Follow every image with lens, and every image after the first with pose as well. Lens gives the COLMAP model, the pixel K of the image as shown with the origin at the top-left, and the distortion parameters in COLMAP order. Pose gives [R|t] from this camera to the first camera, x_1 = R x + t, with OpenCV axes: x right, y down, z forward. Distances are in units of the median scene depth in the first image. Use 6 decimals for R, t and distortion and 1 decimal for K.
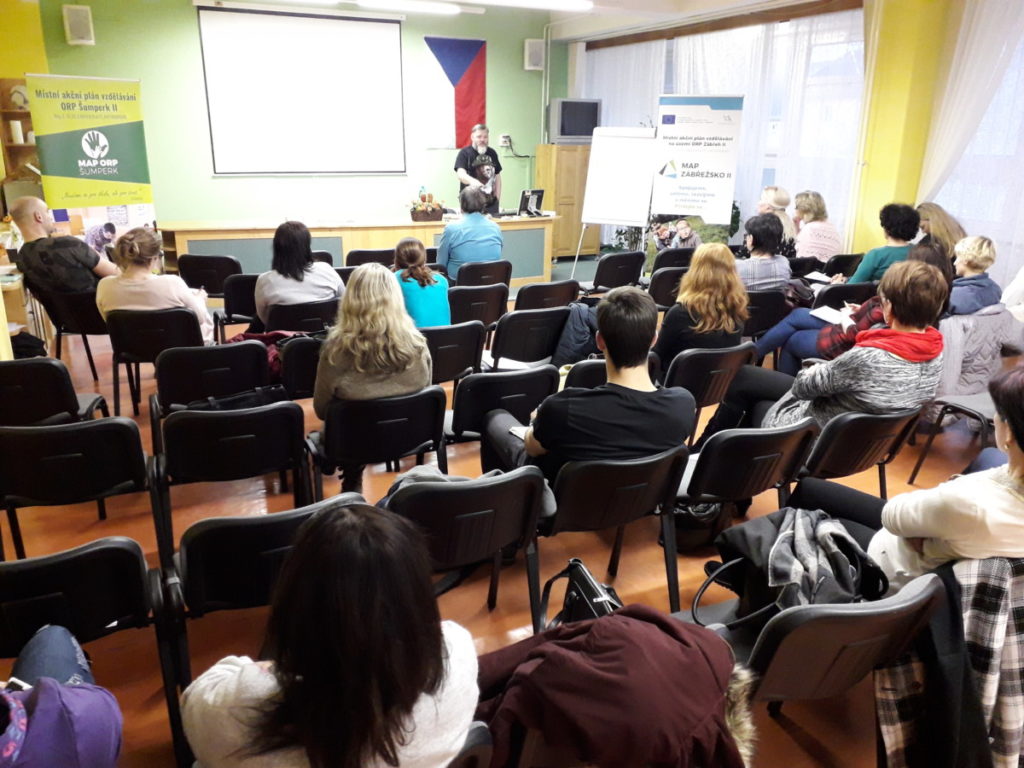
lens RADIAL K [[802.7, 0, 513.7], [0, 802.7, 387.5], [0, 0, 1]] dist [0.013244, -0.019463]
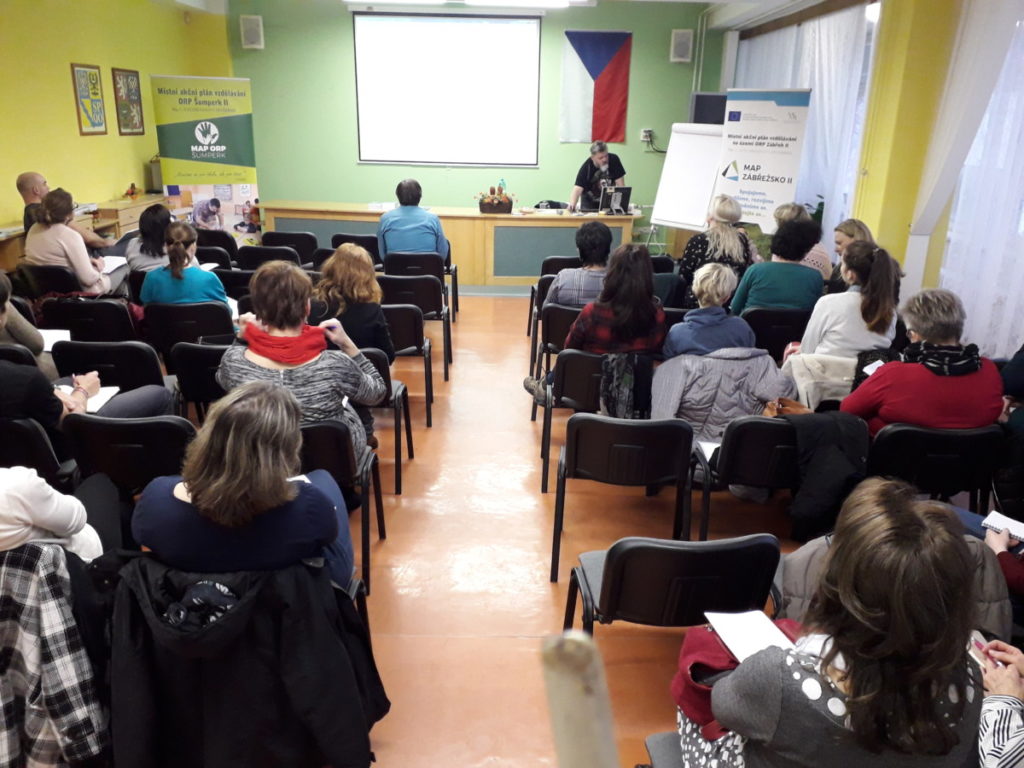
lens RADIAL K [[802.7, 0, 513.1], [0, 802.7, 380.9], [0, 0, 1]] dist [0.013244, -0.019463]
pose [[0.907637, 0.139808, -0.395789, 0.367276], [-0.138193, 0.989864, 0.032749, -0.032825], [0.396356, 0.024971, 0.917757, 0.075249]]
